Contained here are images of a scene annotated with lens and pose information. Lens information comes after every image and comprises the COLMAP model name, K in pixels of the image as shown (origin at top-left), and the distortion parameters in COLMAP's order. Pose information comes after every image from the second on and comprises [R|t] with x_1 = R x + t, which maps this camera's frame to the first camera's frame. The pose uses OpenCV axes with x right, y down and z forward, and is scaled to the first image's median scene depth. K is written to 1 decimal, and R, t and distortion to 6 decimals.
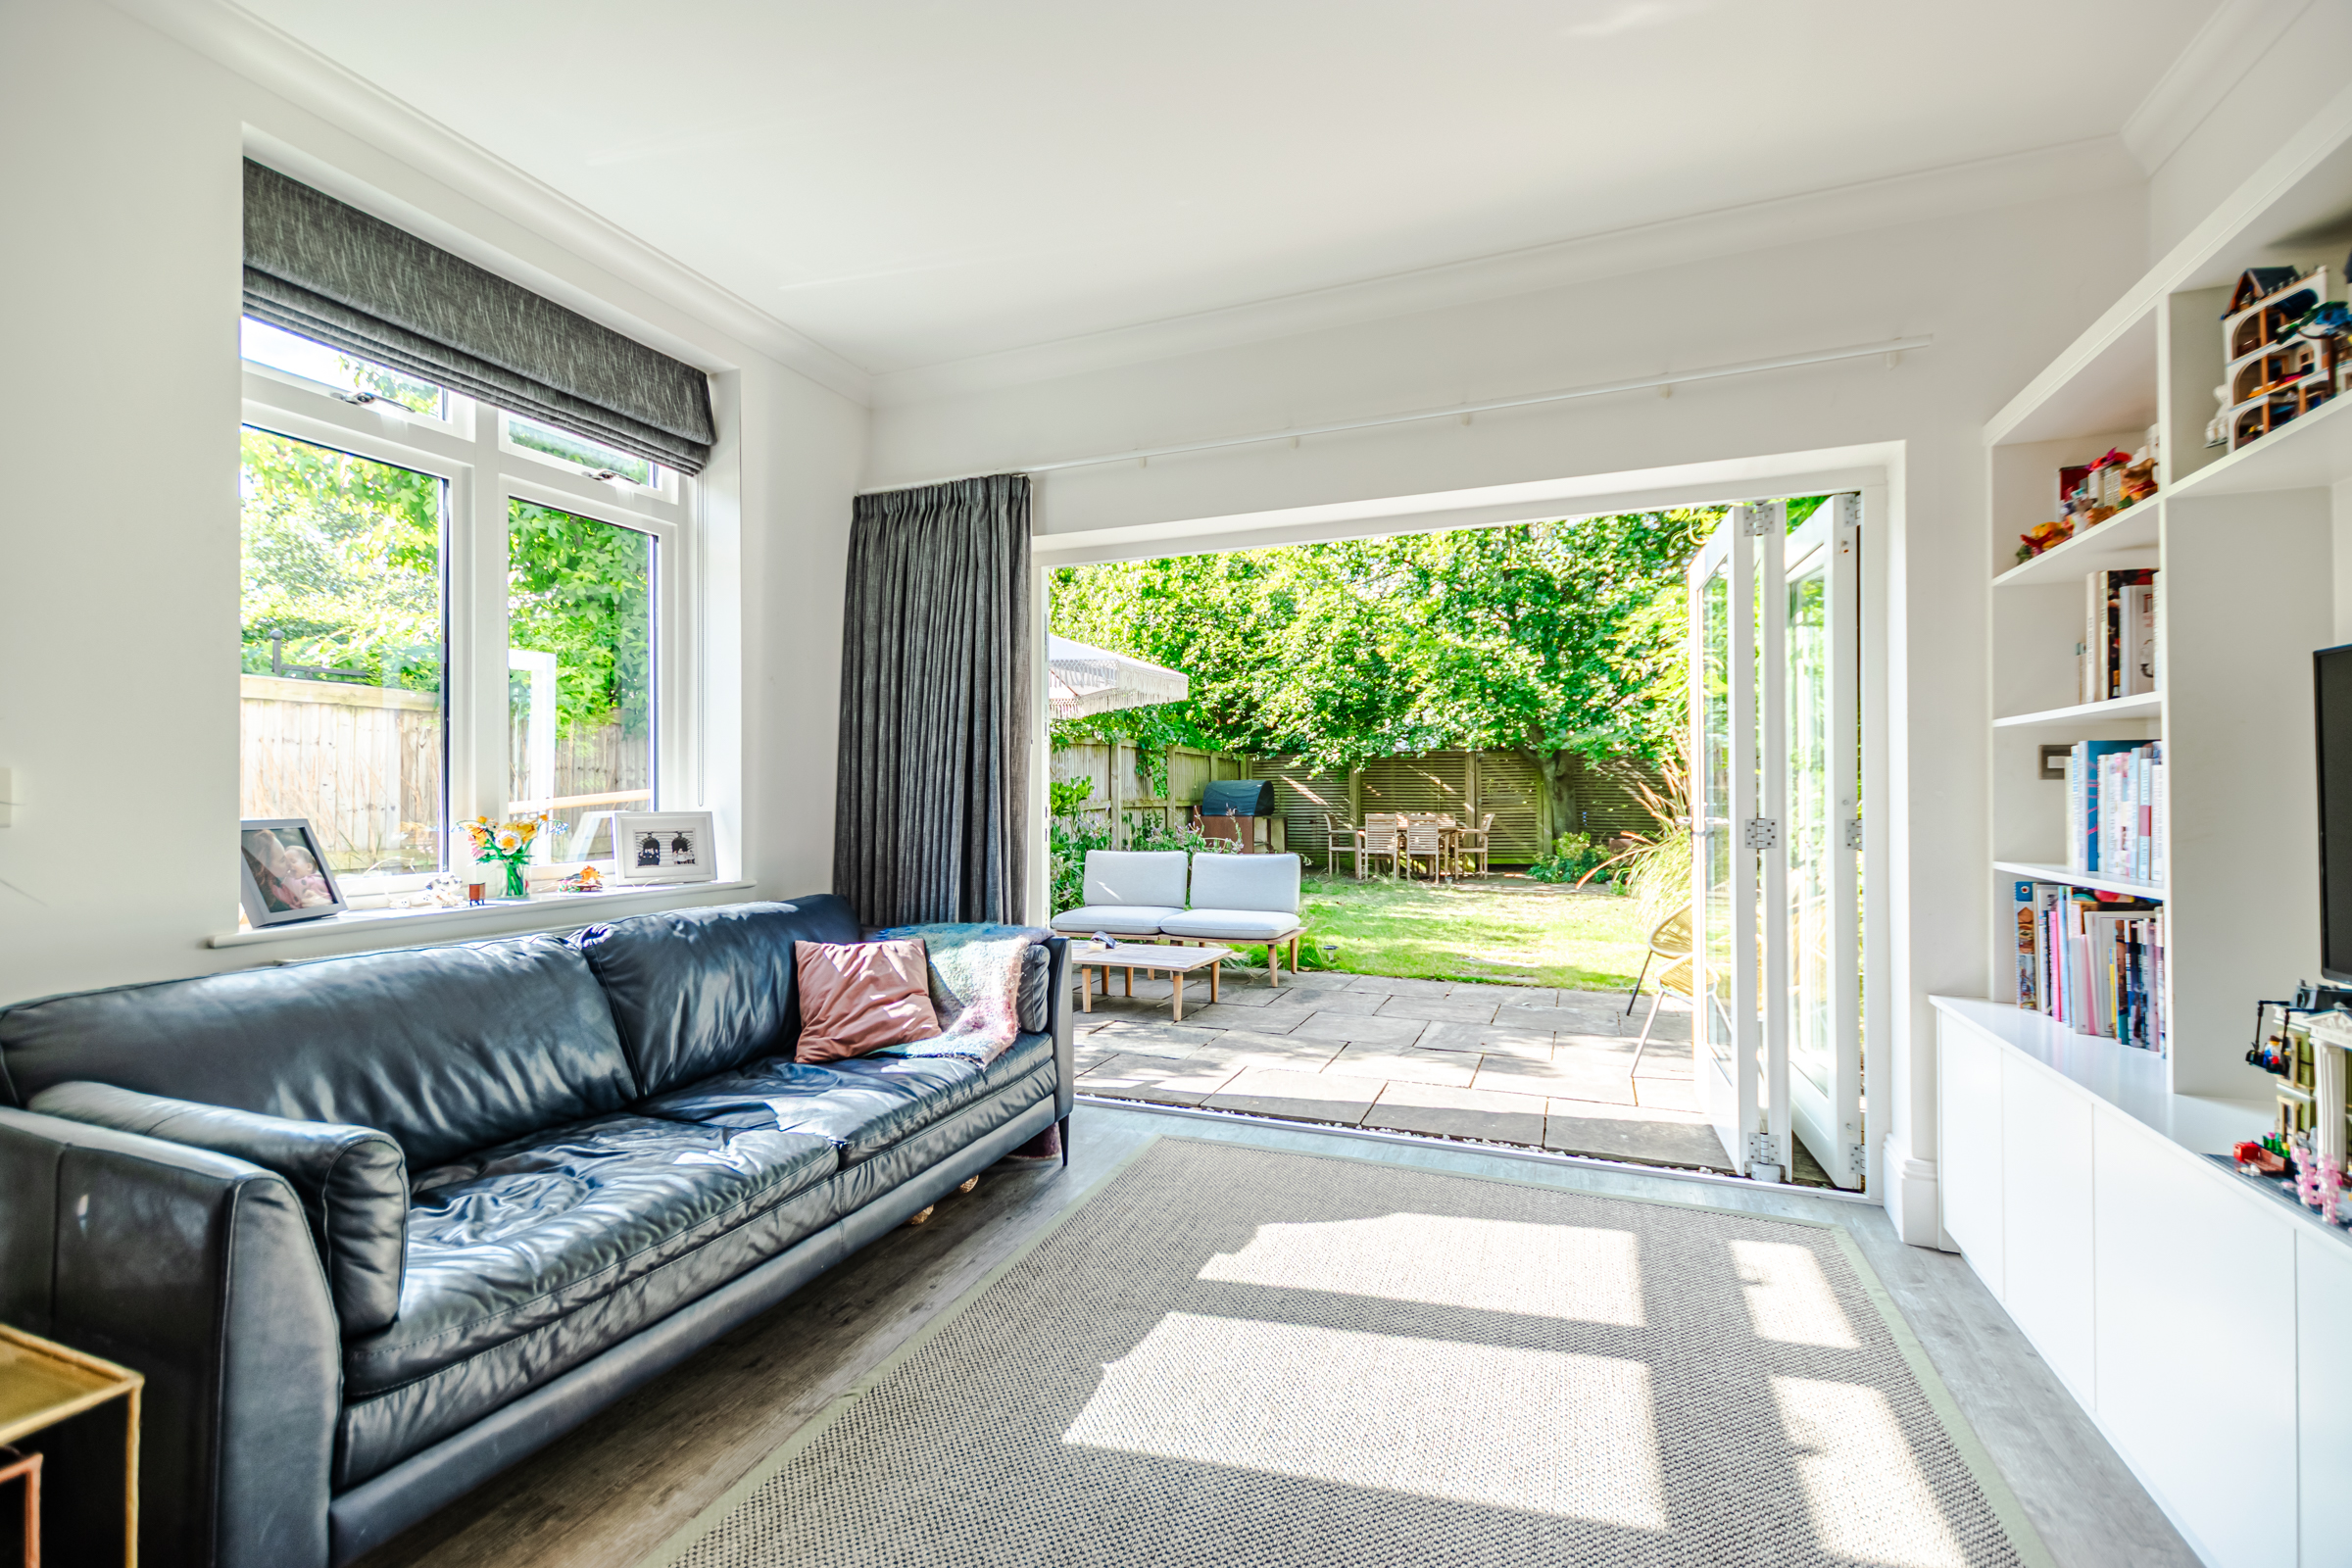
lens RADIAL K [[1009.3, 0, 1176.0], [0, 1009.3, 784.0], [0, 0, 1]] dist [0.006974, -0.000090]
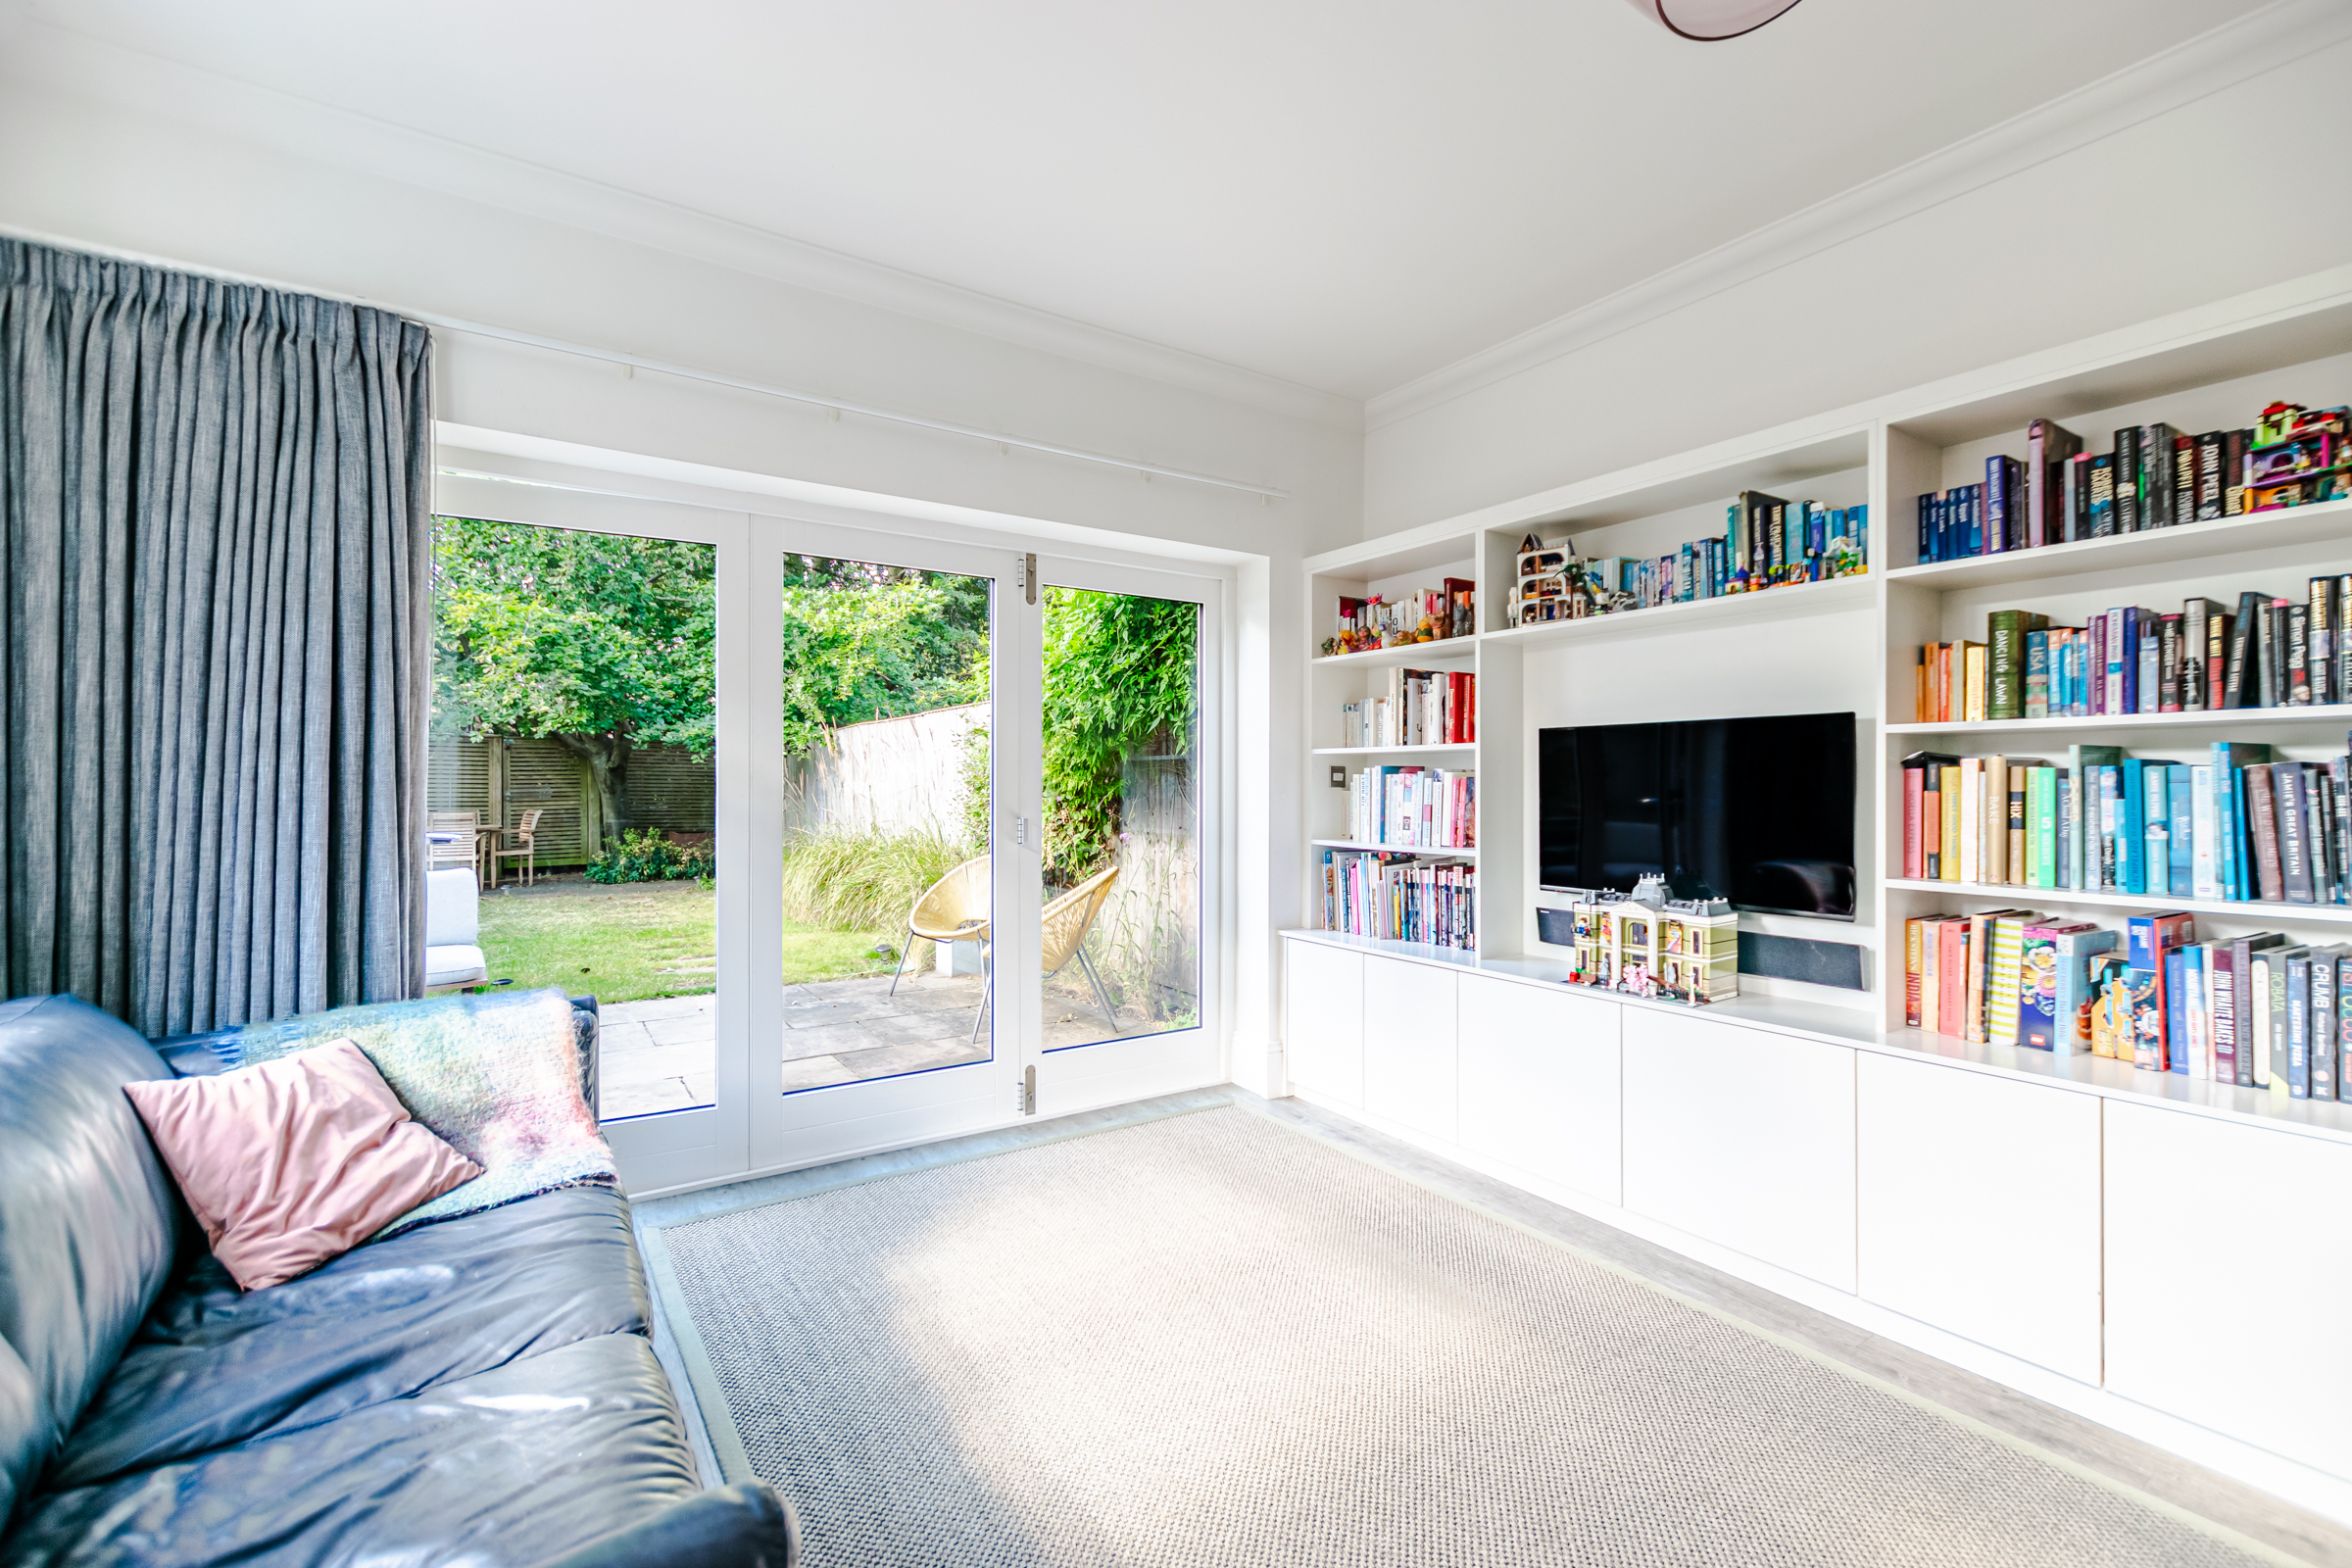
lens RADIAL K [[1009.3, 0, 1176.0], [0, 1009.3, 784.0], [0, 0, 1]] dist [0.006974, -0.000090]
pose [[0.565955, 0.003280, 0.824429, -0.429679], [-0.010801, 0.999936, 0.003437, -0.008984], [-0.824365, -0.010850, 0.565954, 0.208210]]
